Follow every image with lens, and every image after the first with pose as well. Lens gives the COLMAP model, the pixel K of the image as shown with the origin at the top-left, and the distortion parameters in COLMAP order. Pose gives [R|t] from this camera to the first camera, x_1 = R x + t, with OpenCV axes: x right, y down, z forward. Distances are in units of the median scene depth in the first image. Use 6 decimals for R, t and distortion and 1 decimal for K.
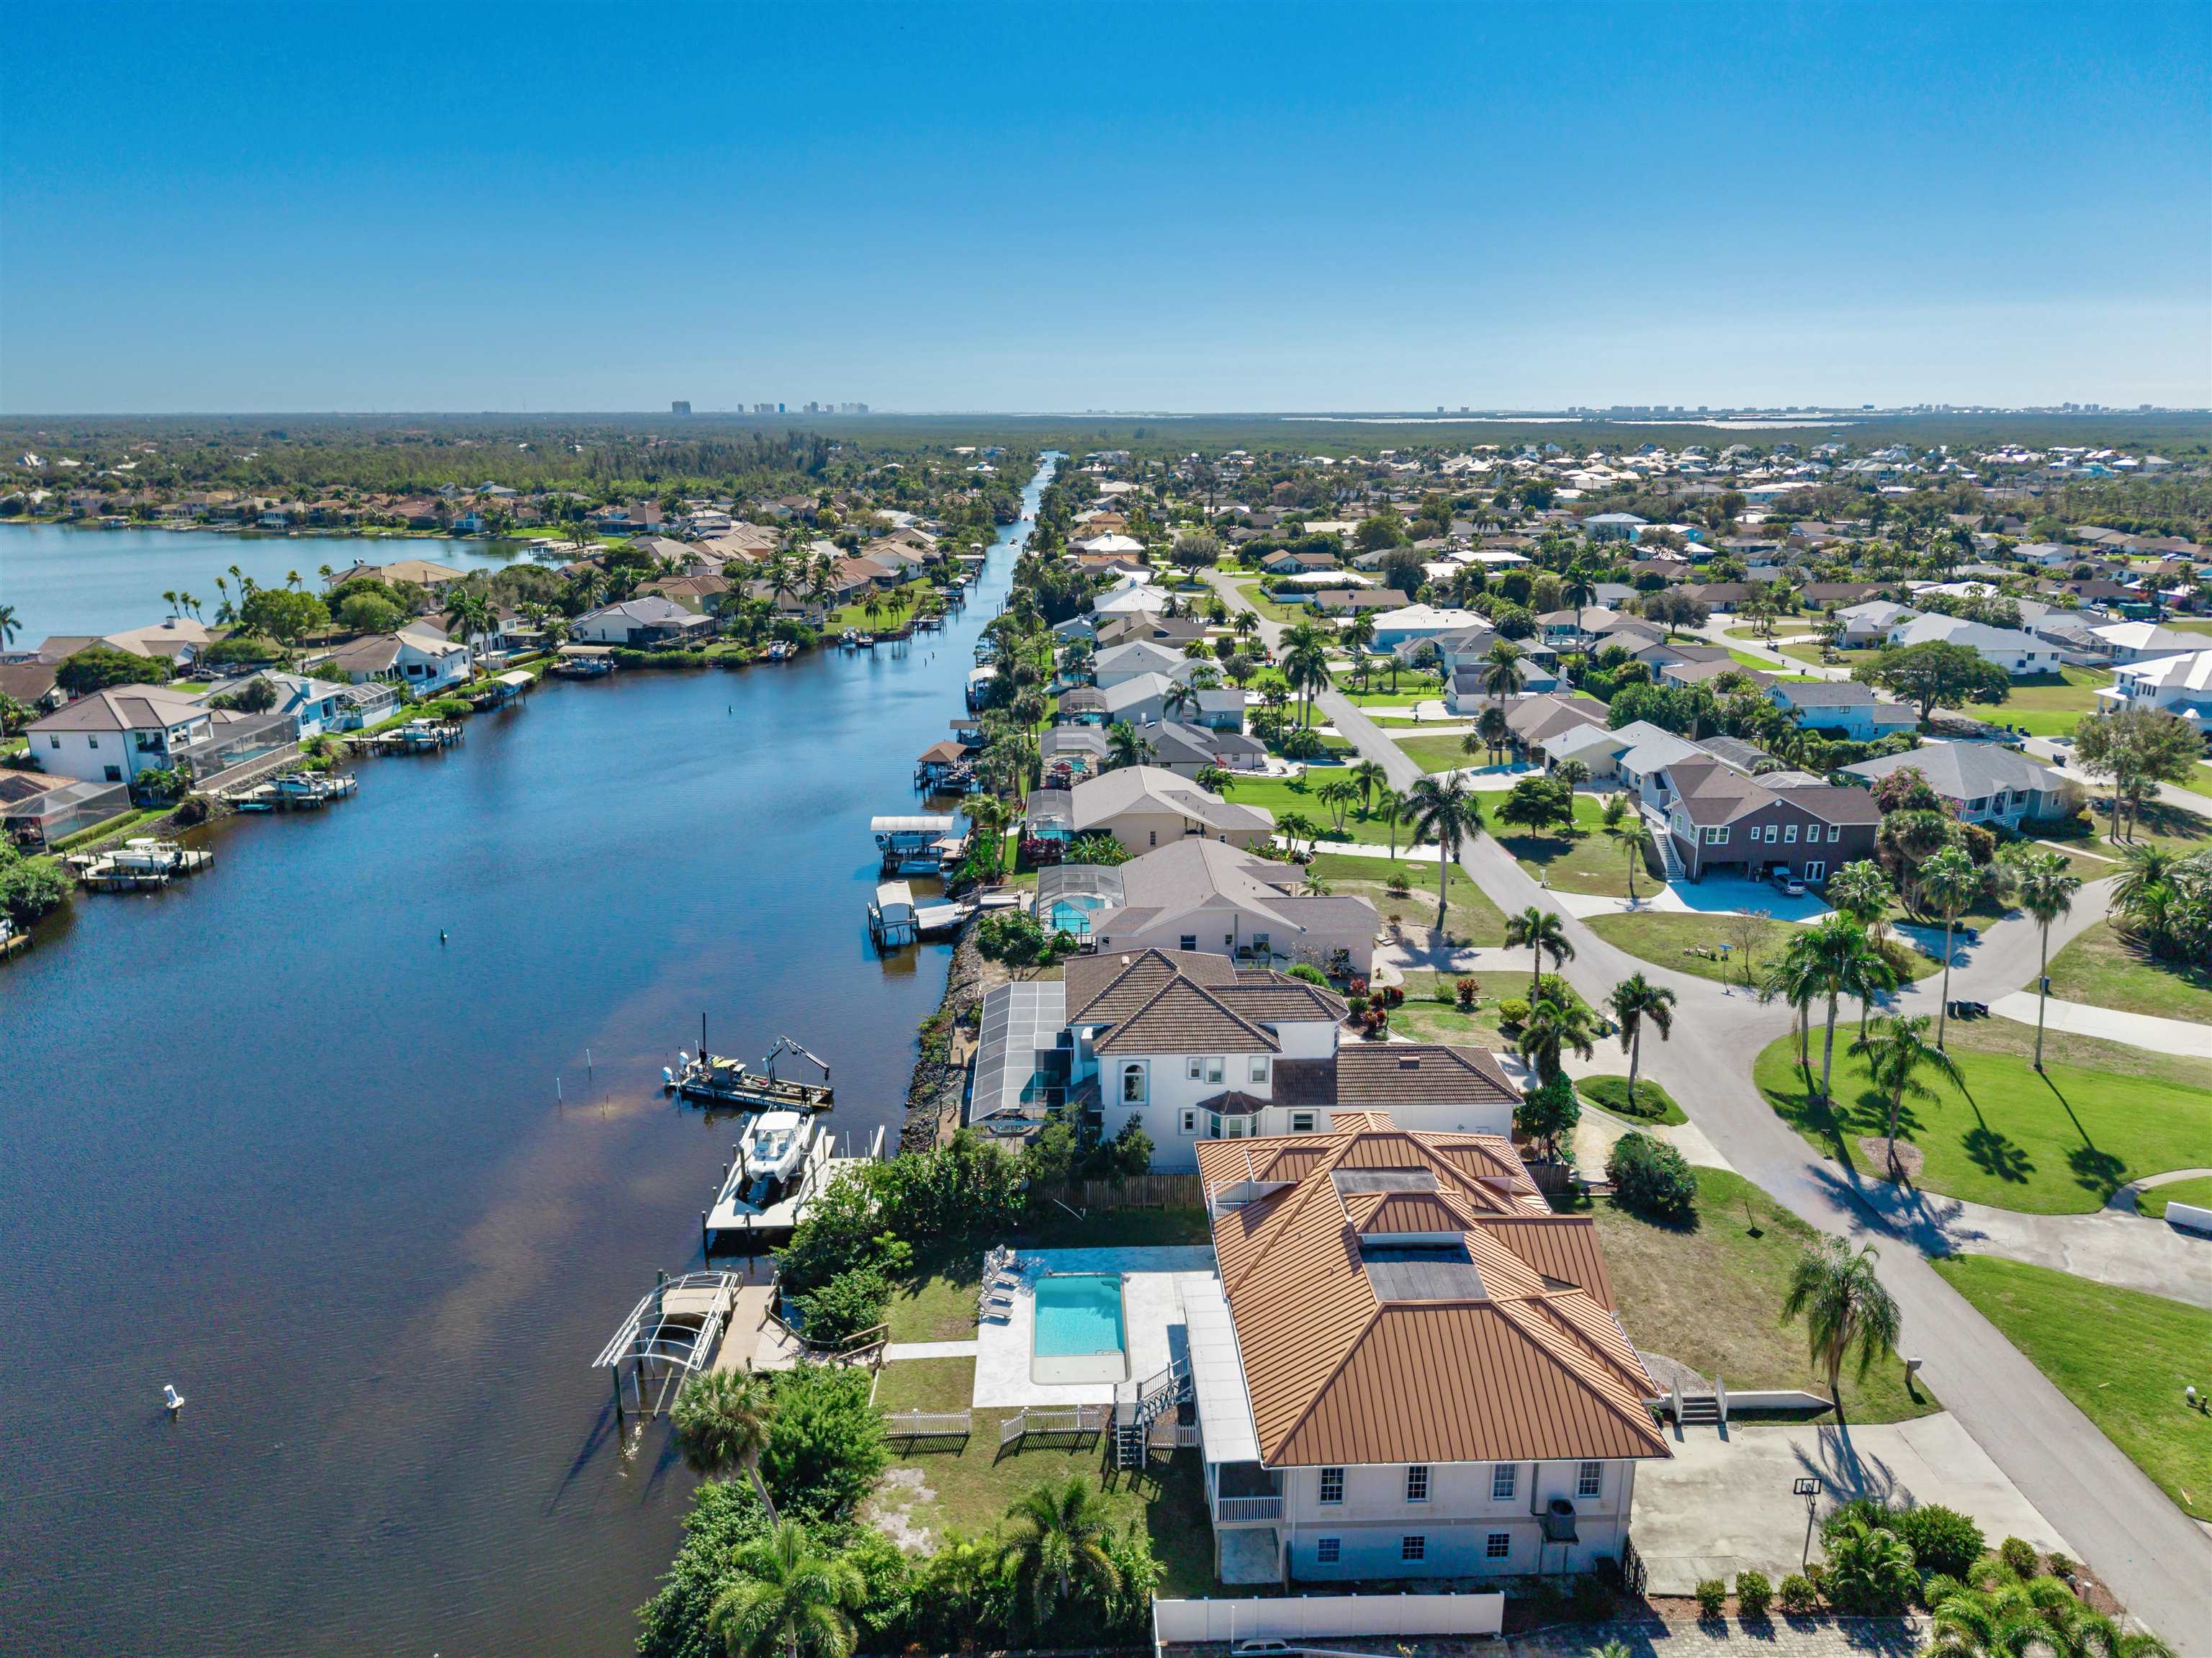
lens RADIAL K [[1469.0, 0, 1106.0], [0, 1469.0, 829.0], [0, 0, 1]] dist [0.009558, -0.004239]
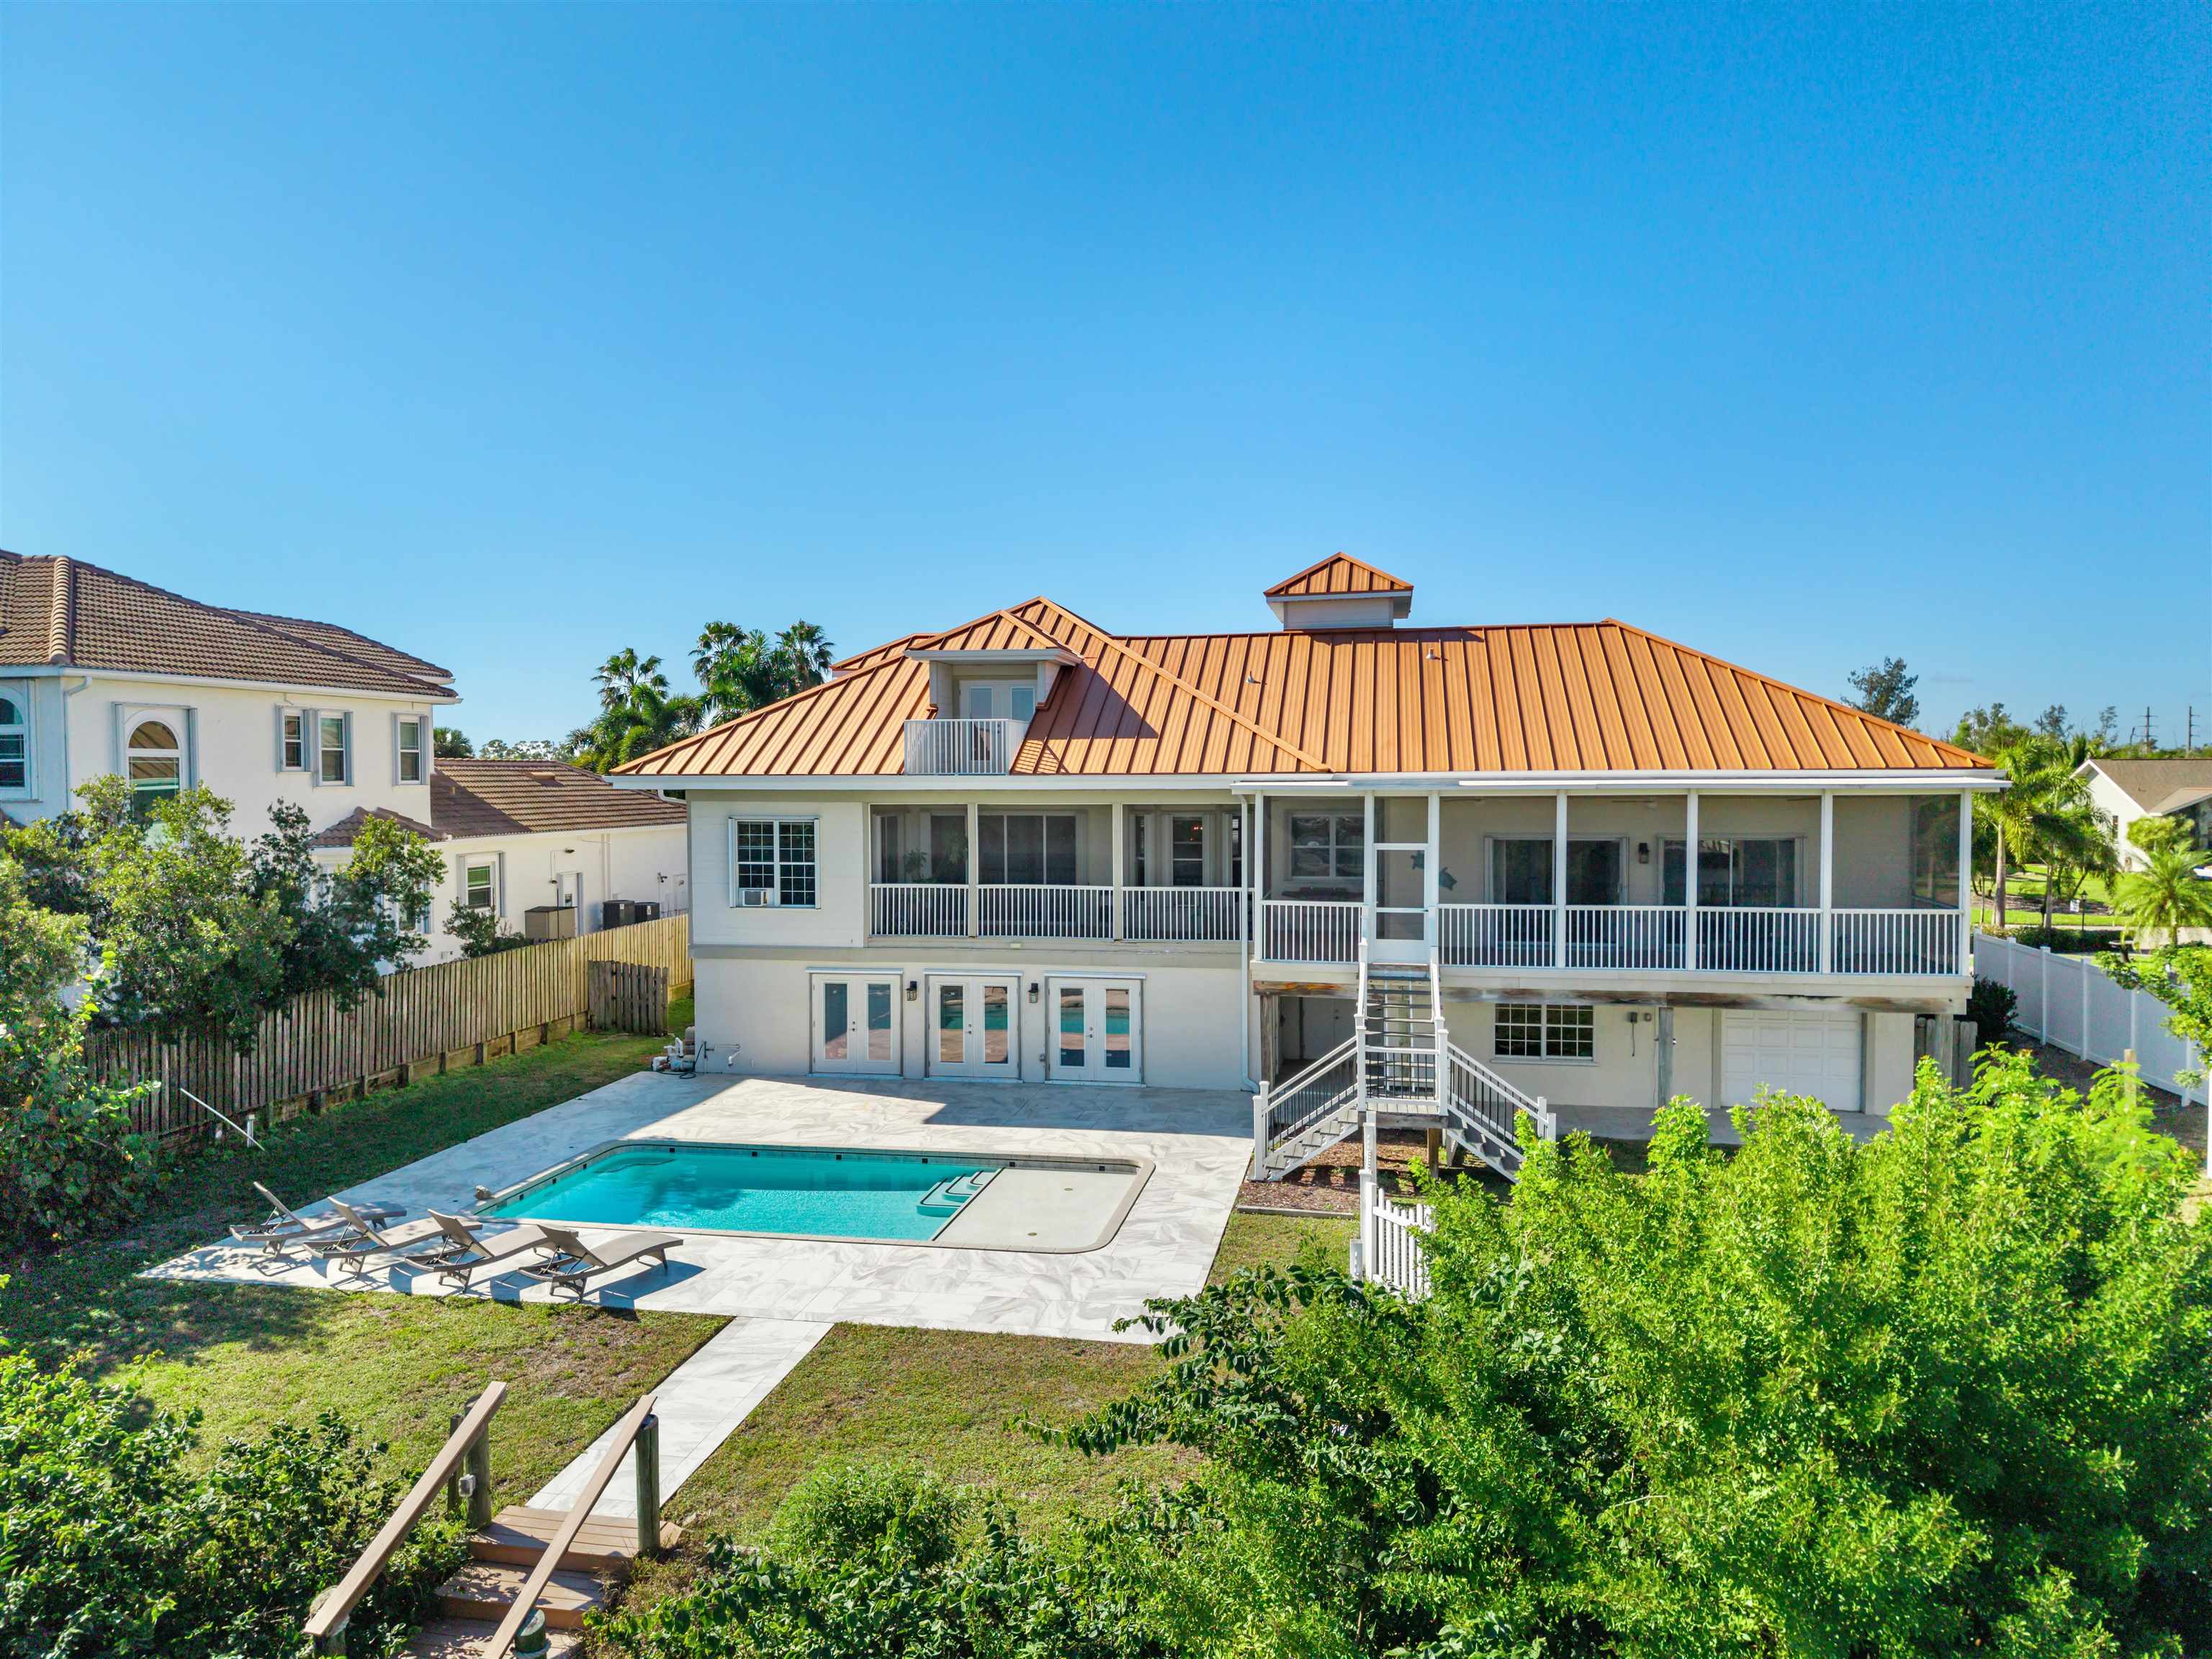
lens RADIAL K [[1469.1, 0, 1106.0], [0, 1469.1, 829.5], [0, 0, 1]] dist [0.009558, -0.004239]
pose [[0.239039, -0.037497, 0.970286, -0.230554], [0.266016, 0.963553, -0.028298, 0.232039], [-0.933861, 0.264876, 0.240302, 0.682796]]
